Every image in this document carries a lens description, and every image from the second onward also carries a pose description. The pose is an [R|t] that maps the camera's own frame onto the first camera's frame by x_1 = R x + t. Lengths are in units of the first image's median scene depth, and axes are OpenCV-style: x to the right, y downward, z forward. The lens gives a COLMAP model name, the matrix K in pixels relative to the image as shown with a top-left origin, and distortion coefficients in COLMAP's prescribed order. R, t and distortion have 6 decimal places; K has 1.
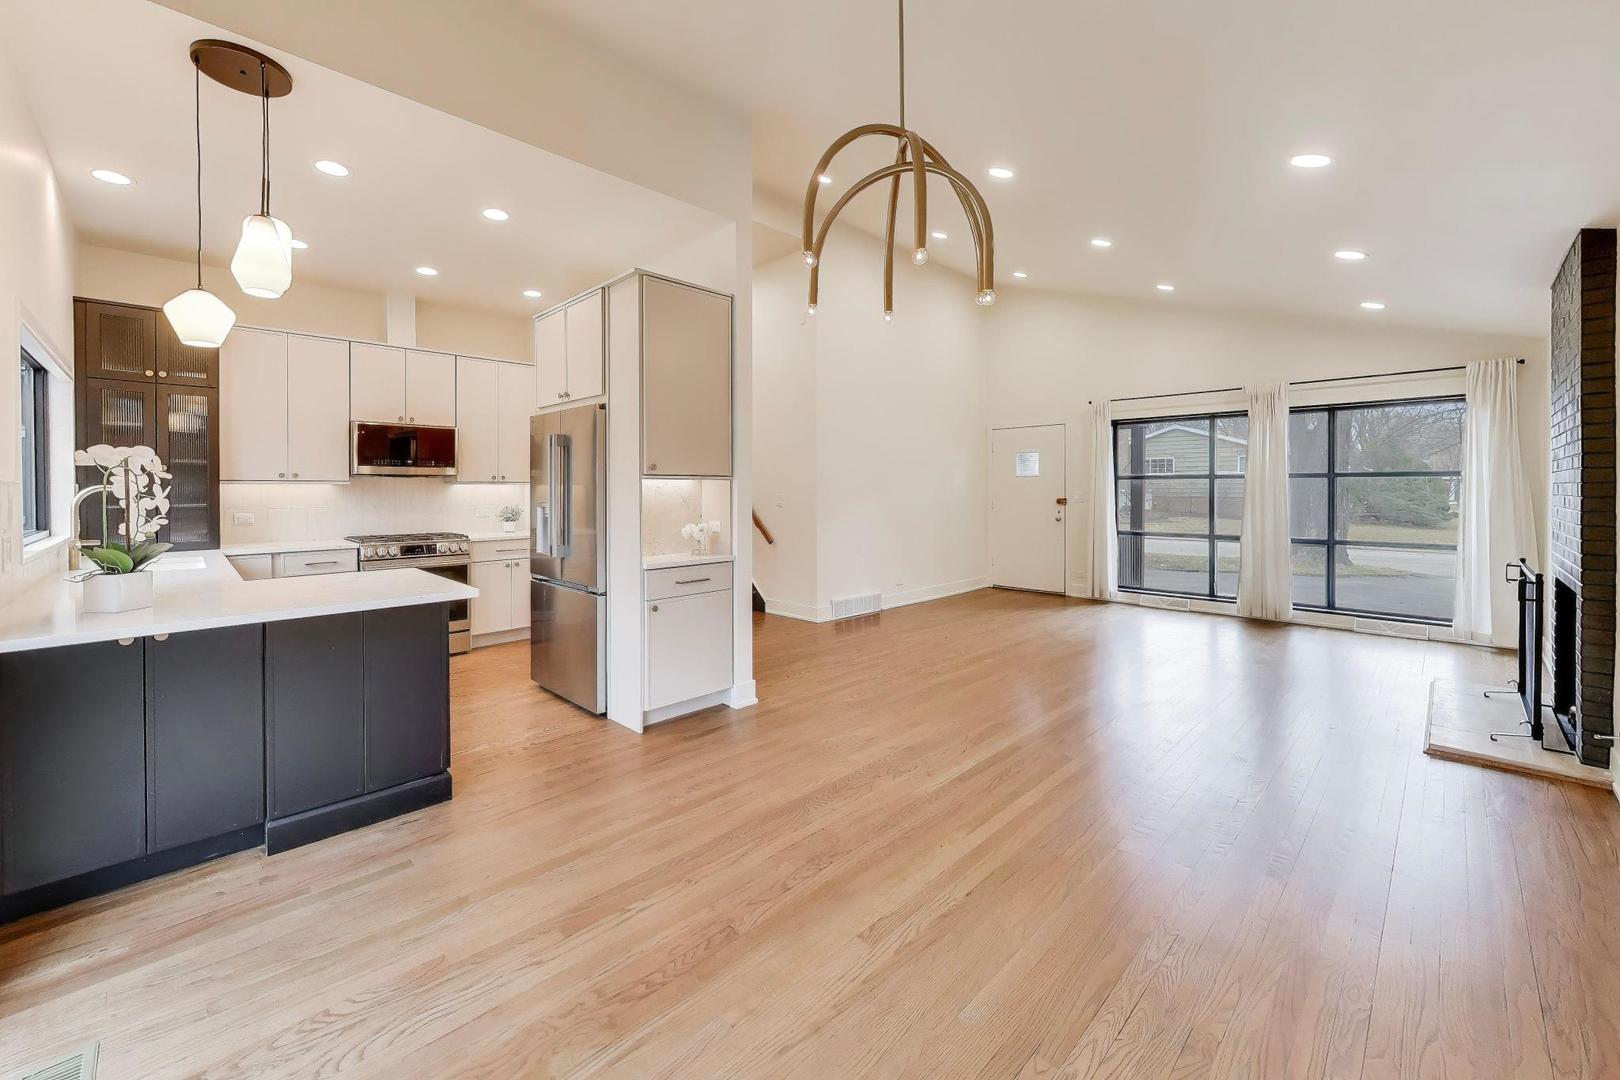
lens RADIAL K [[606.4, 0, 763.7], [0, 606.4, 491.6], [0, 0, 1]] dist [0.009693, -0.000049]
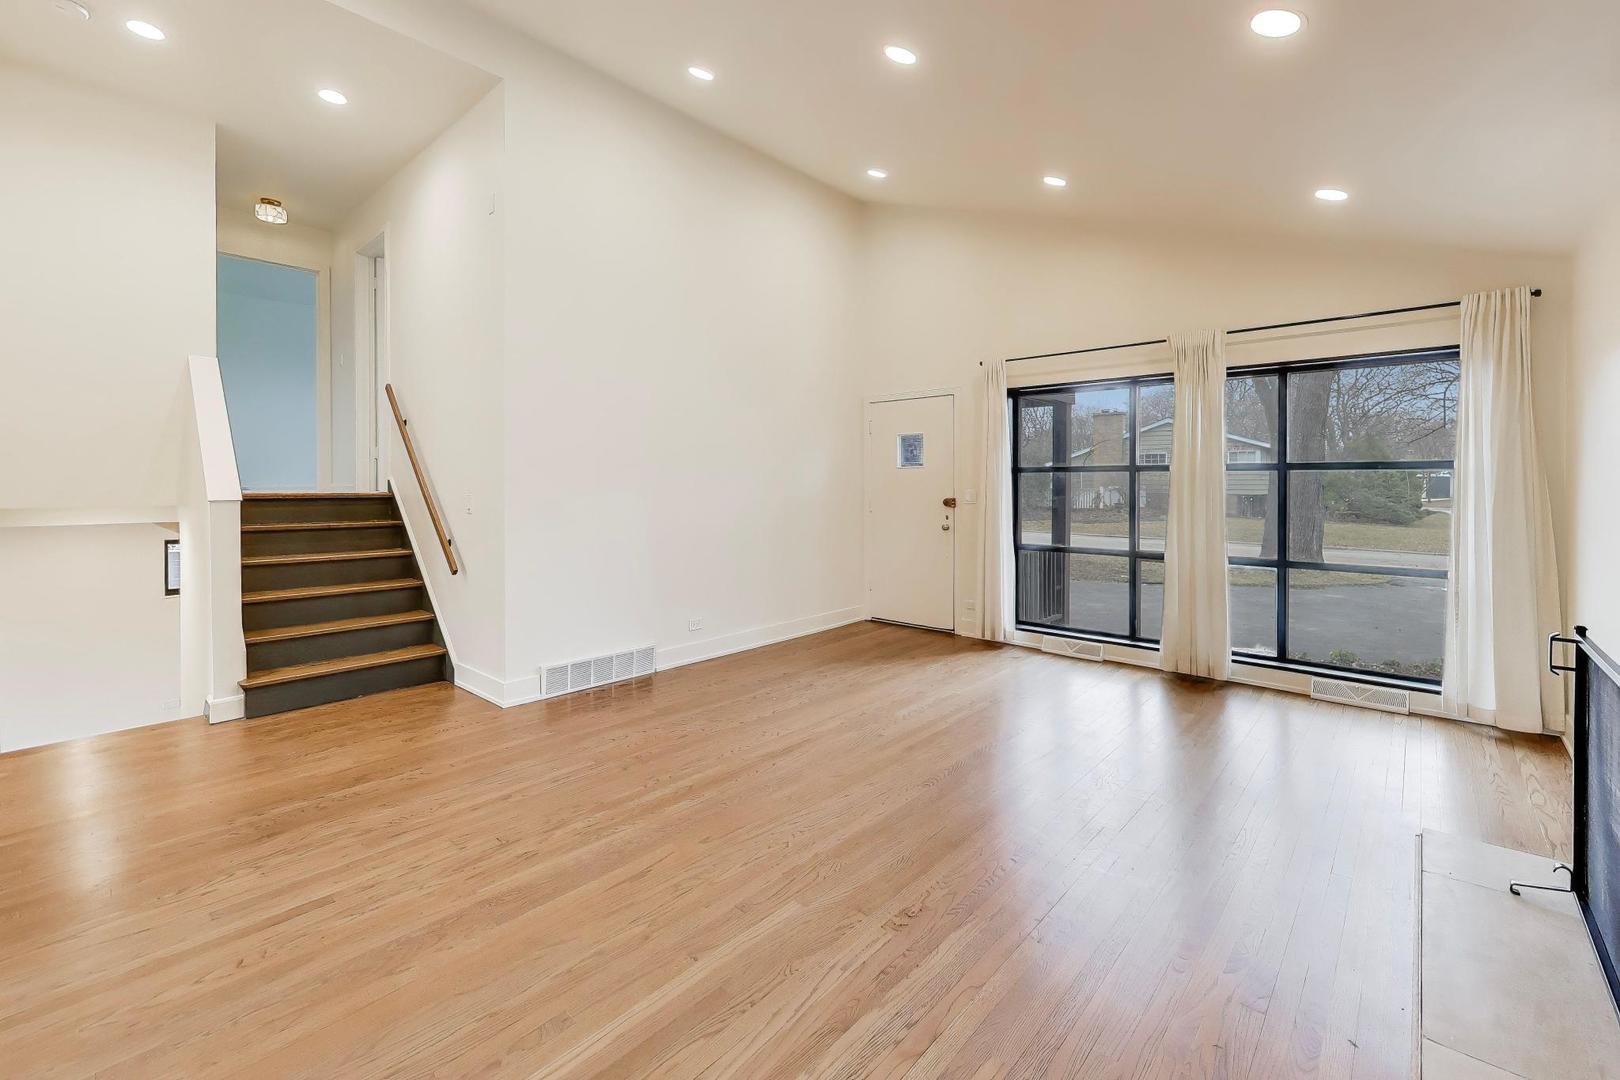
lens RADIAL K [[667.5, 0, 816.7], [0, 667.5, 483.7], [0, 0, 1]] dist [0.008857, -0.000442]
pose [[0.995775, -0.001765, 0.091808, 0.314171], [0.001539, 0.999996, 0.002534, -0.009942], [-0.091812, -0.002382, 0.995774, 0.277350]]
